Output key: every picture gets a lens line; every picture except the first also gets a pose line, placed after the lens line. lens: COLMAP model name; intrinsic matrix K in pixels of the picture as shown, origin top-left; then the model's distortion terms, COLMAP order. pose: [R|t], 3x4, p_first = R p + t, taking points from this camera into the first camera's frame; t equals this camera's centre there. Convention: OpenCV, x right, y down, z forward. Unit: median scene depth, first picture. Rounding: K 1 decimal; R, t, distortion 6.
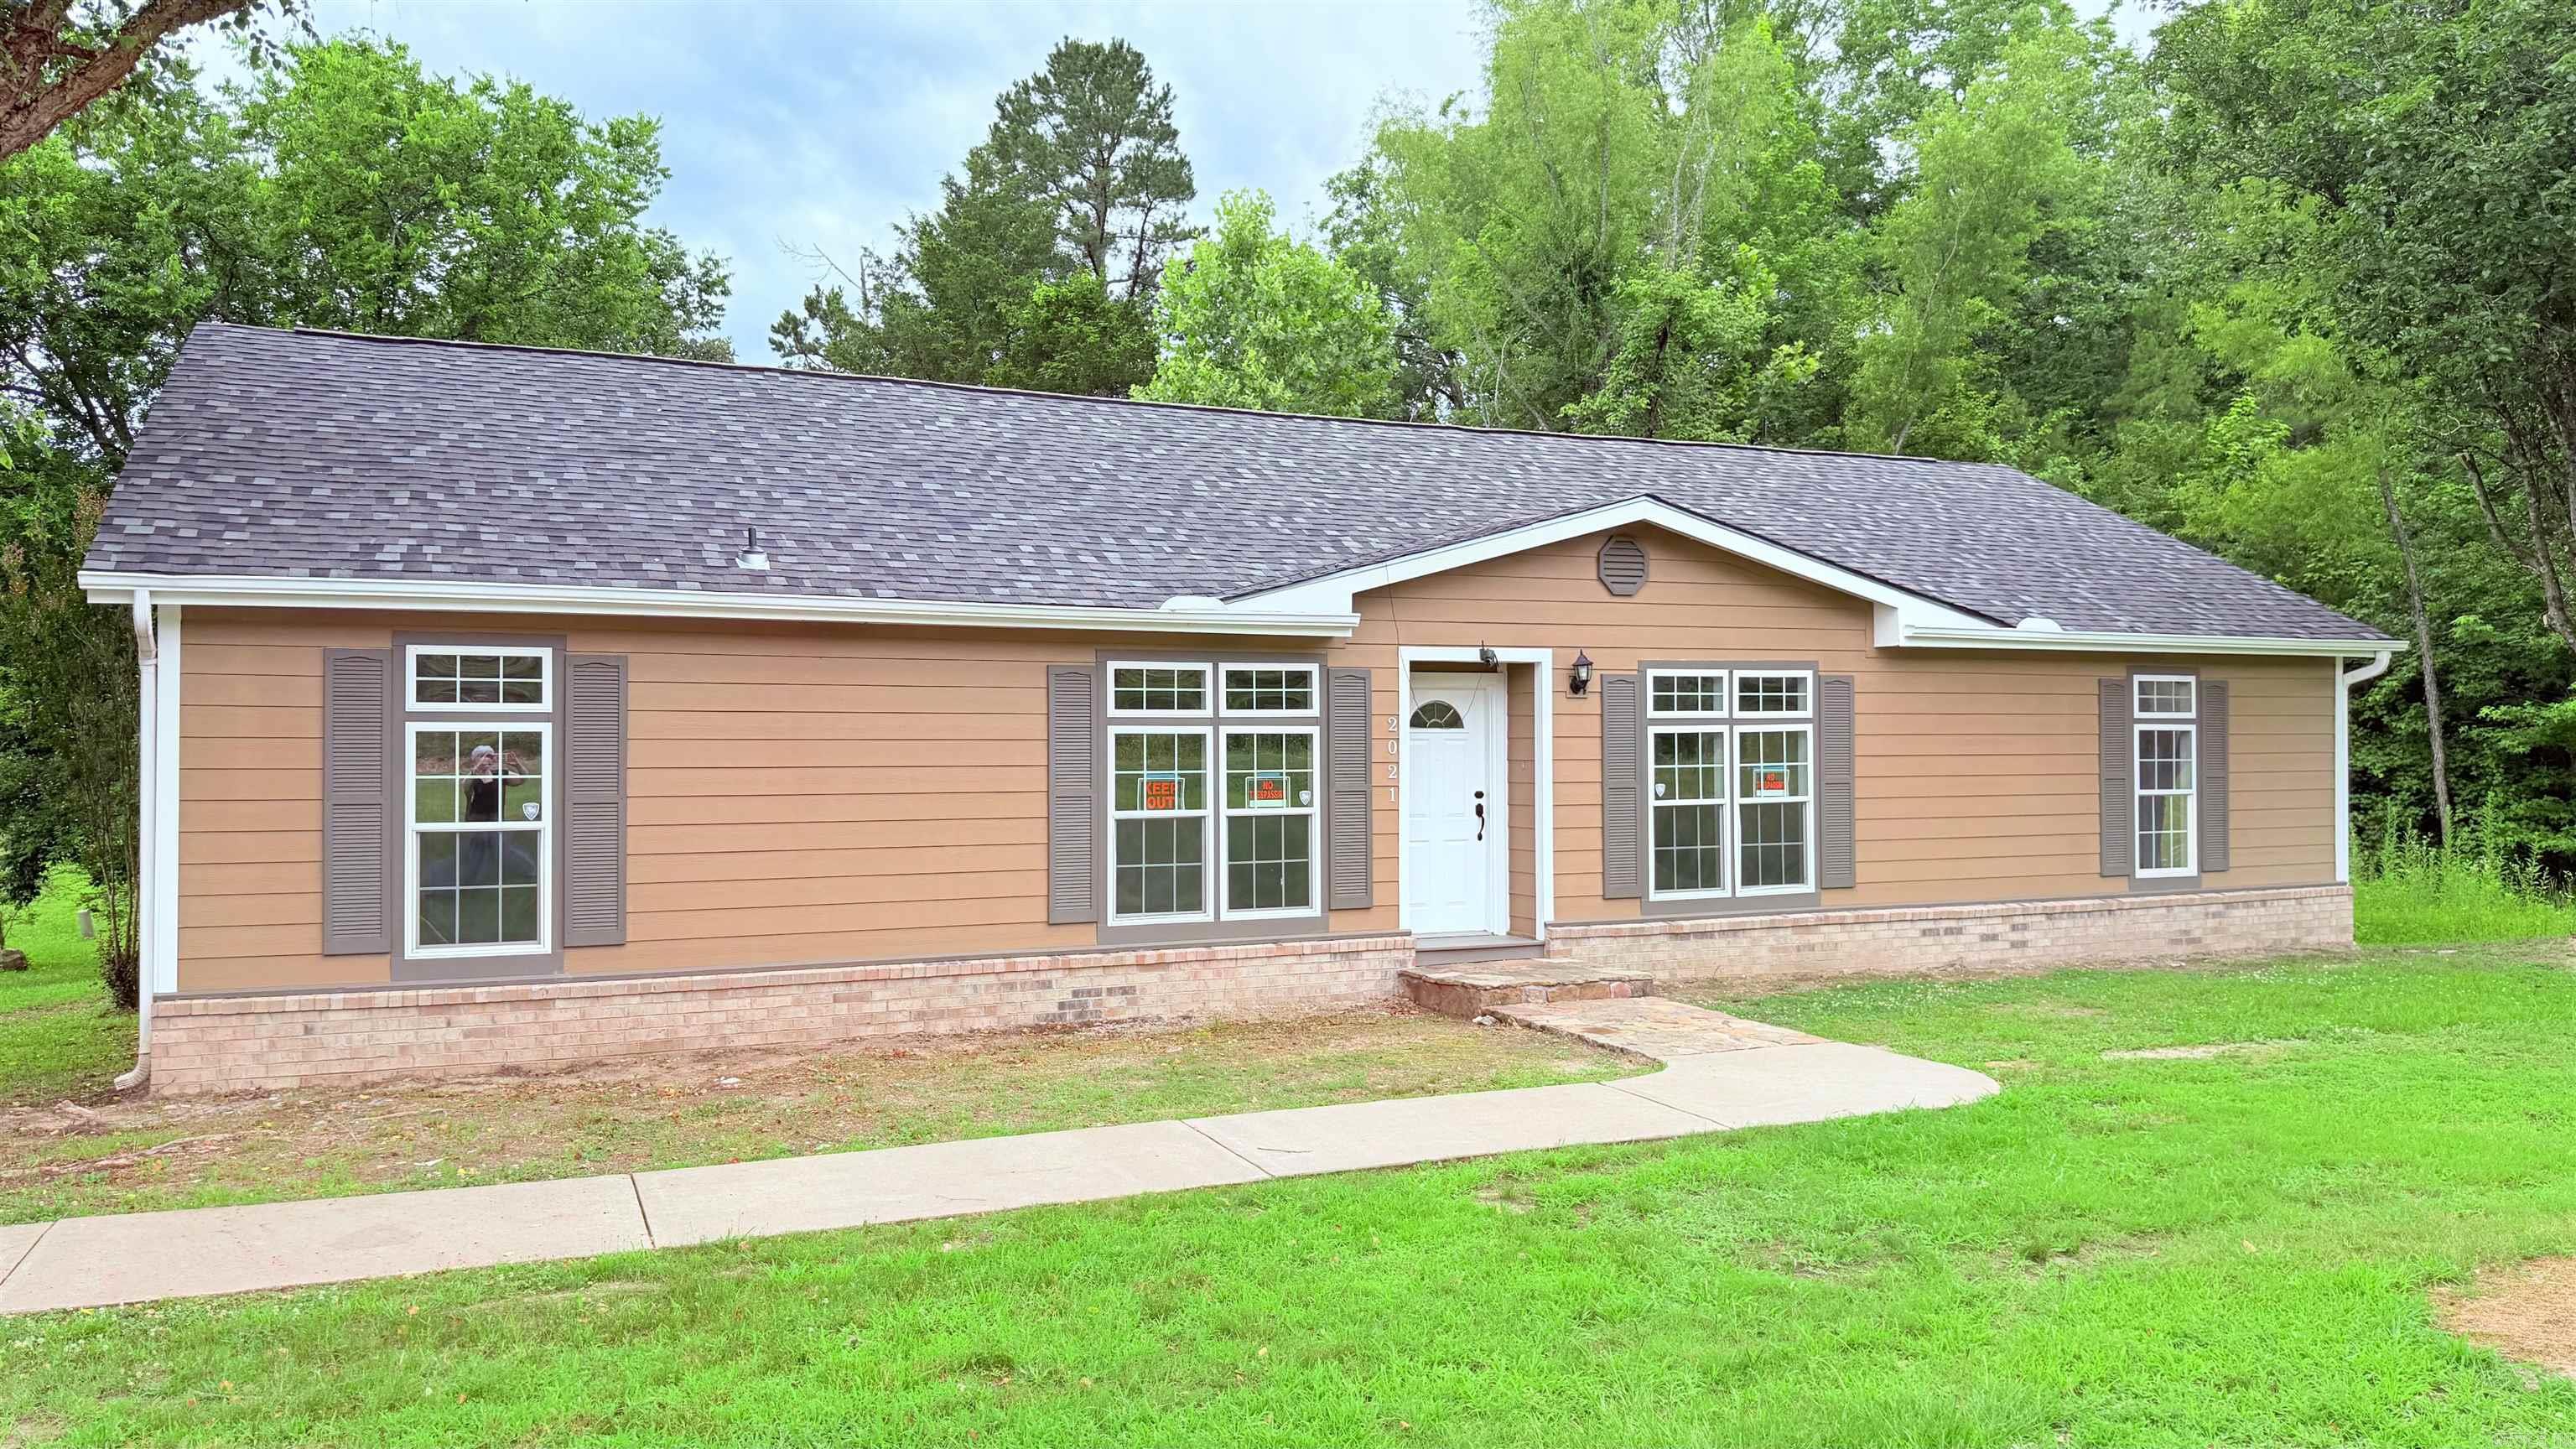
lens RADIAL K [[1804.7, 0, 1302.9], [0, 1804.7, 714.1], [0, 0, 1]] dist [0.152119, -0.266689]
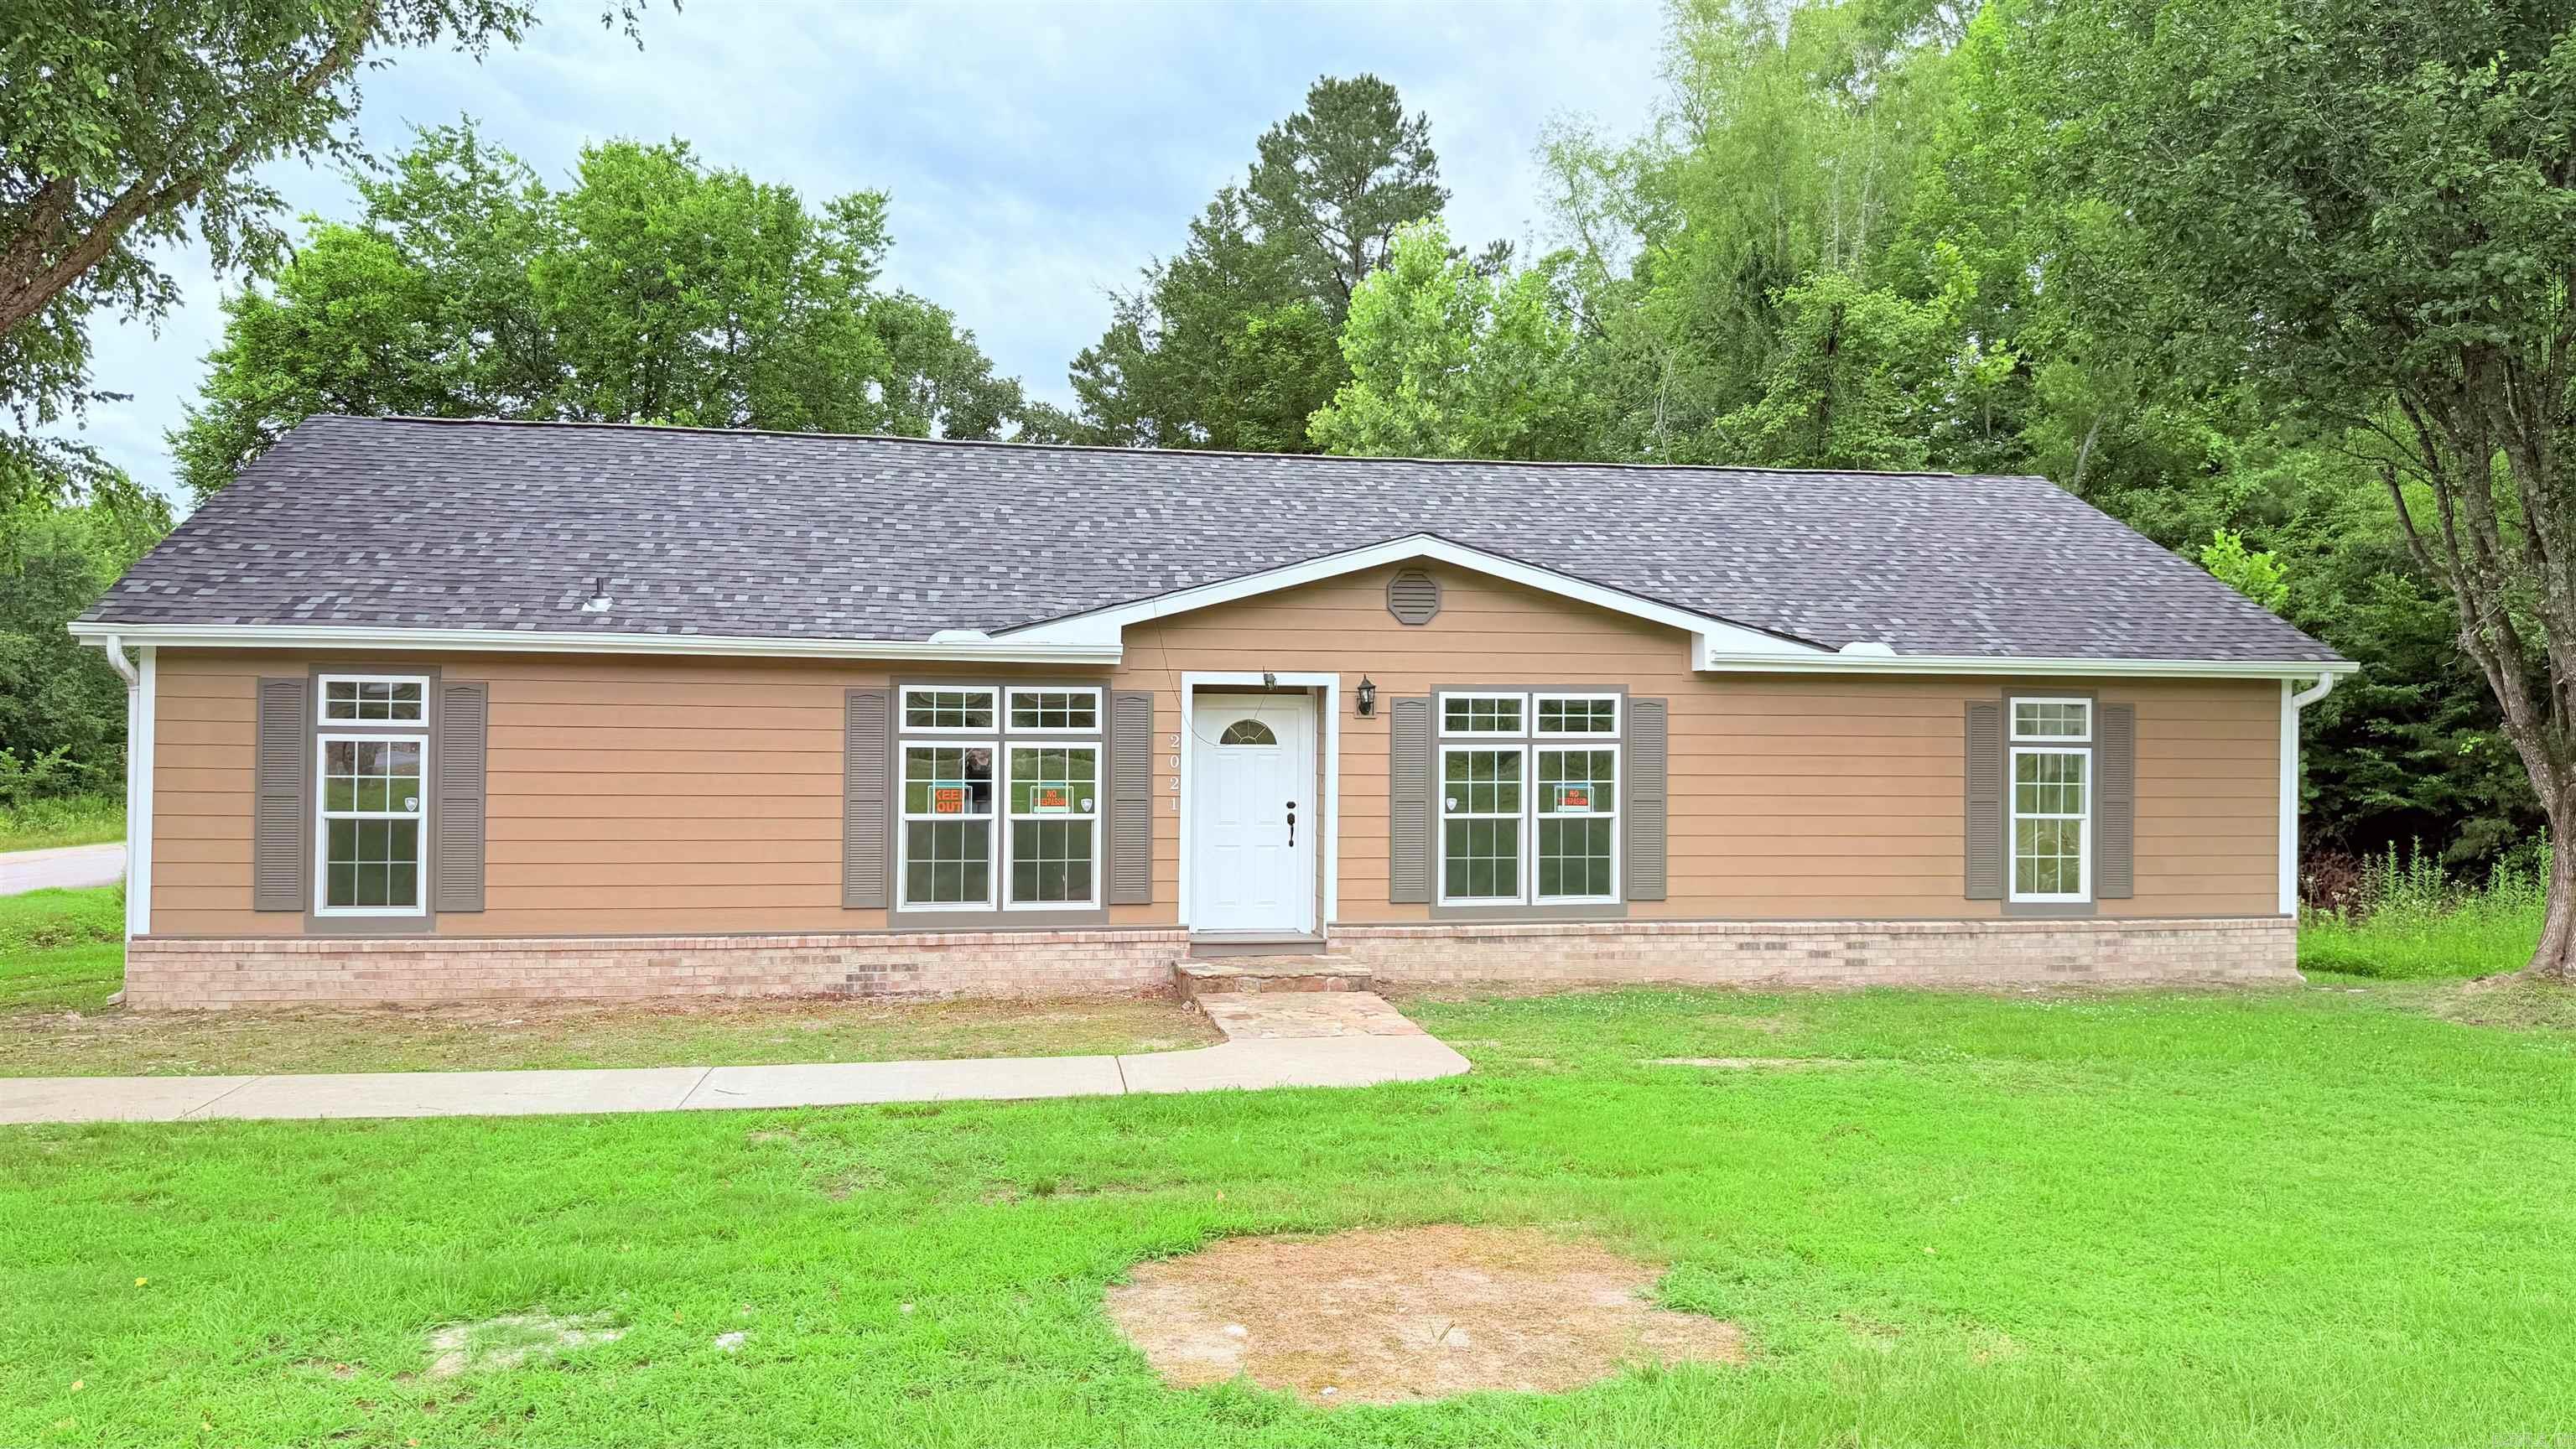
lens RADIAL K [[1804.7, 0, 1302.9], [0, 1804.7, 714.1], [0, 0, 1]] dist [0.152119, -0.266689]
pose [[0.968931, 0.007979, -0.247203, 0.387465], [-0.007859, 0.999968, 0.001473, -0.012970], [0.247207, 0.000516, 0.968963, -0.066646]]
